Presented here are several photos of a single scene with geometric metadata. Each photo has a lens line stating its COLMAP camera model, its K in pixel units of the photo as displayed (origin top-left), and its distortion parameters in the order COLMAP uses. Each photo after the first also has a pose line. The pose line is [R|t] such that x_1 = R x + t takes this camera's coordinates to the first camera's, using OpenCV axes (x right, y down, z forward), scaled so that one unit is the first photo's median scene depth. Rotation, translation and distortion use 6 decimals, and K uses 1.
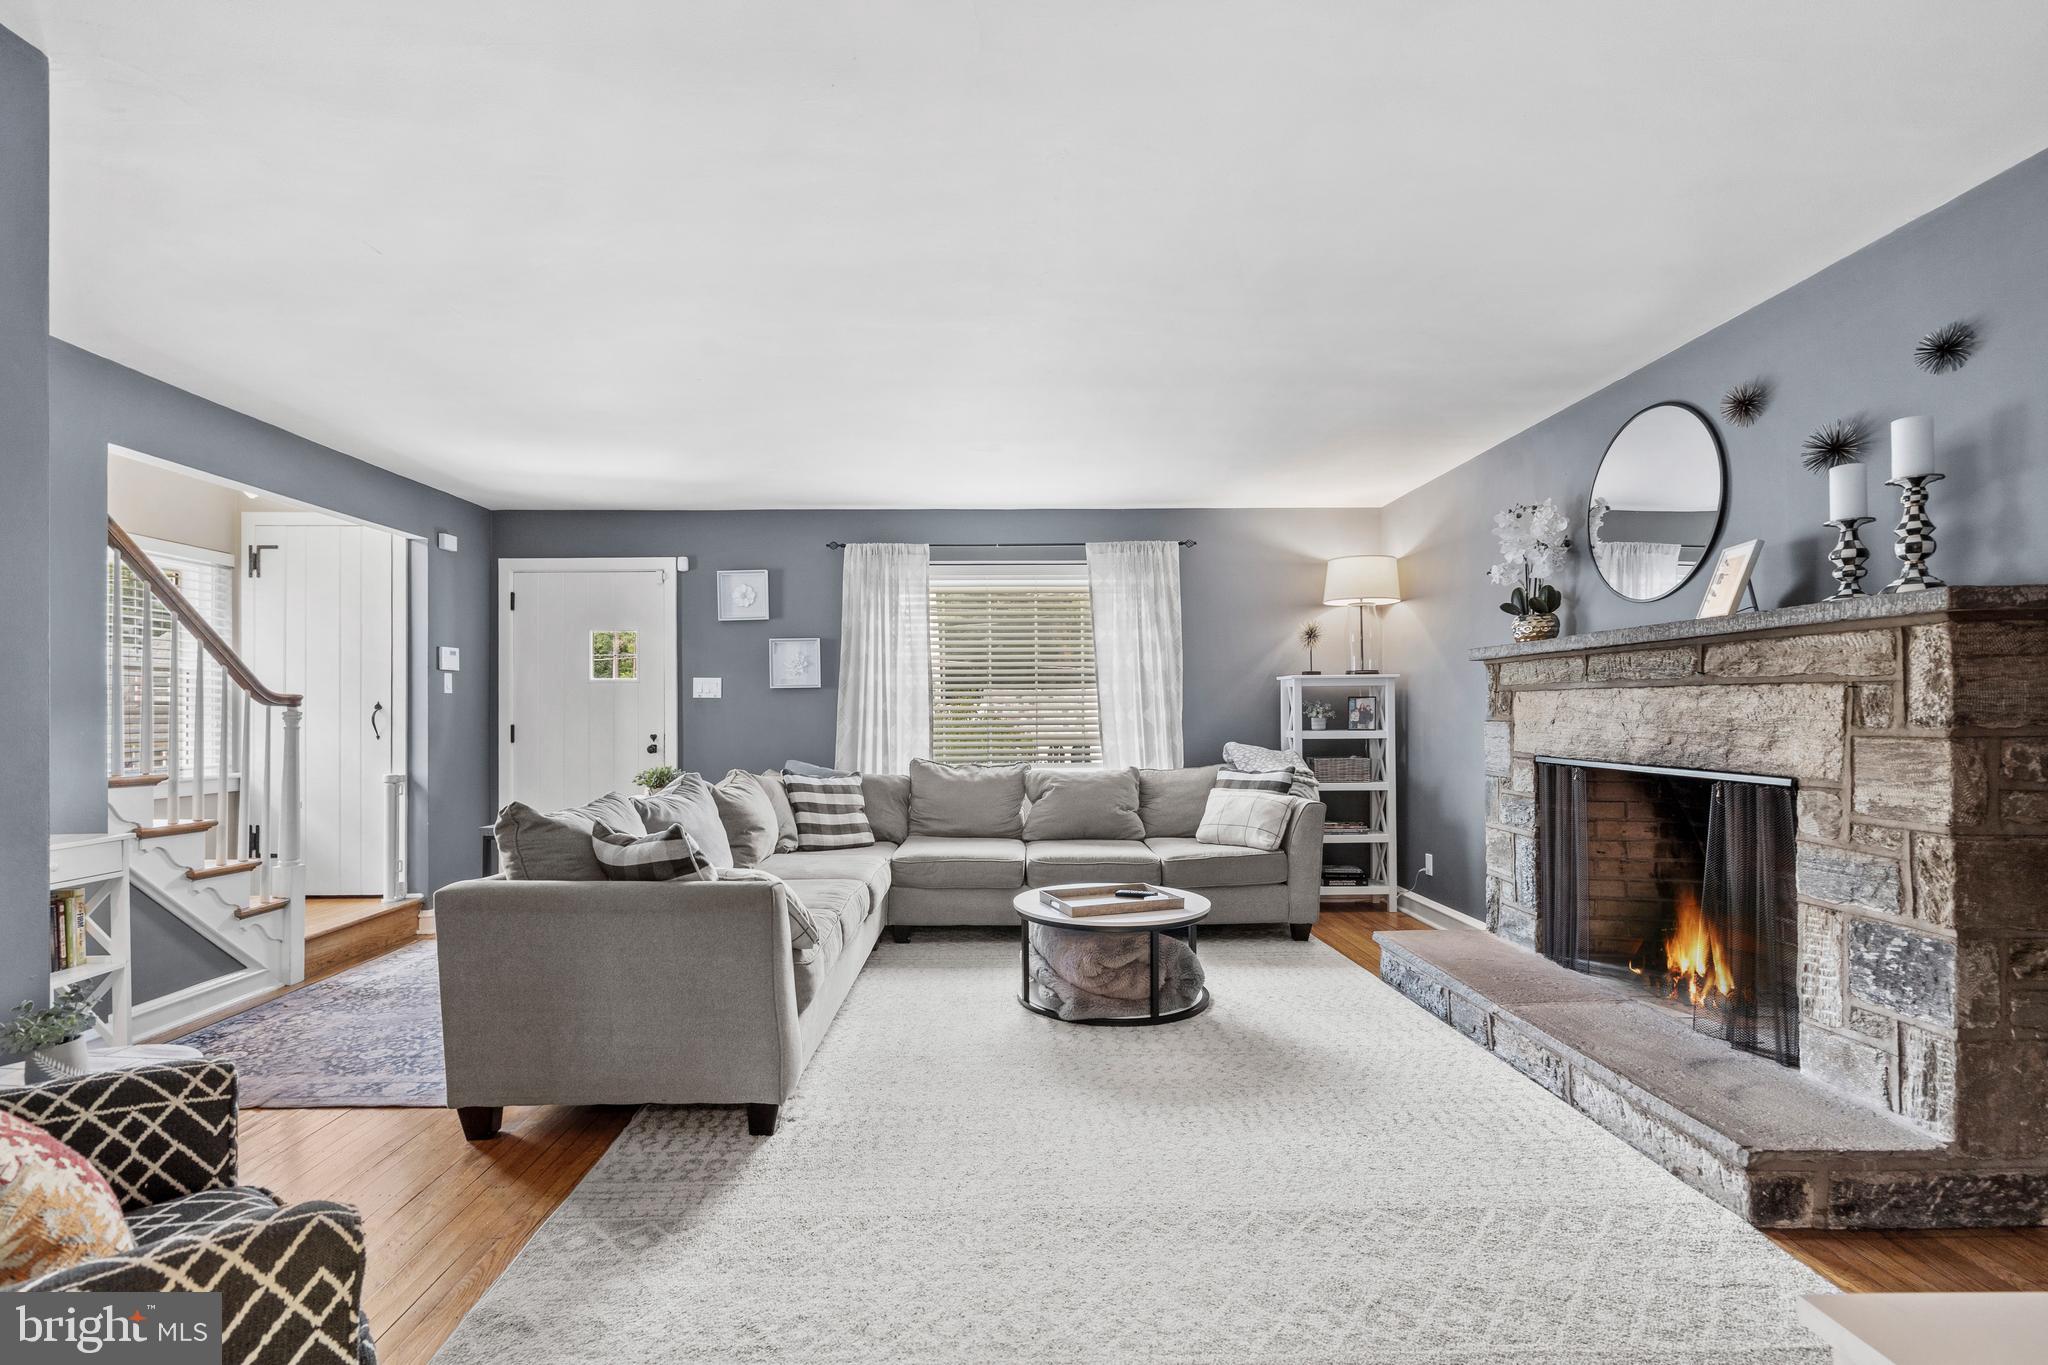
lens RADIAL K [[962.0, 0, 1016.9], [0, 962.0, 703.4], [0, 0, 1]] dist [0.000957, 0.000474]
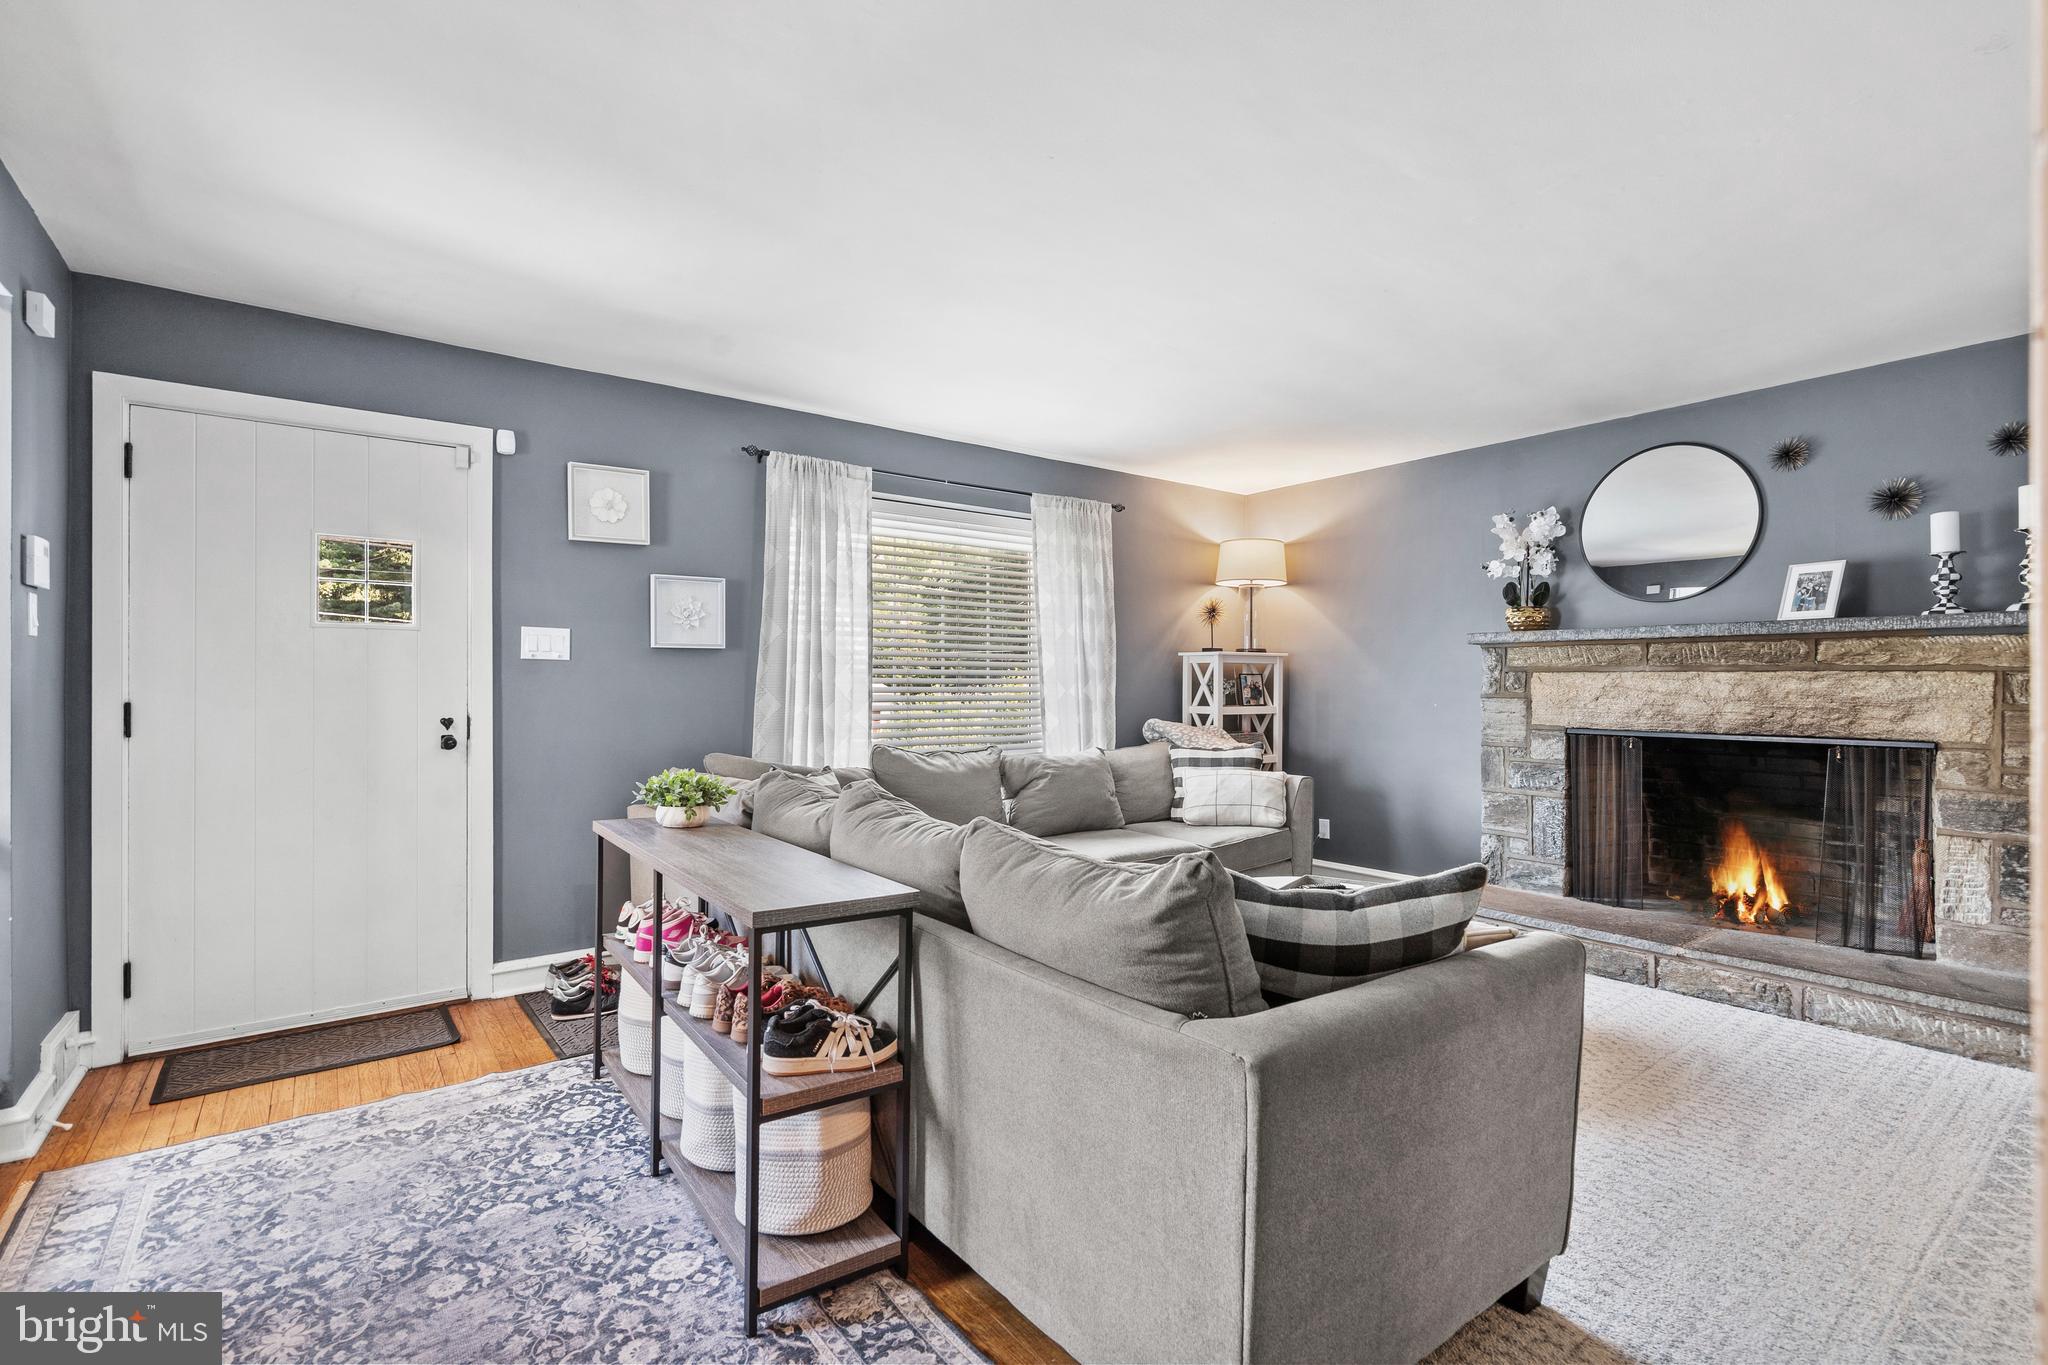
lens RADIAL K [[941.4, 0, 1016.8], [0, 941.4, 685.4], [0, 0, 1]] dist [-0.001117, 0.000578]
pose [[0.803835, 0.008568, 0.594790, -0.478090], [-0.013105, 0.999909, 0.003308, 0.005613], [-0.594708, -0.010454, 0.803874, 0.343215]]
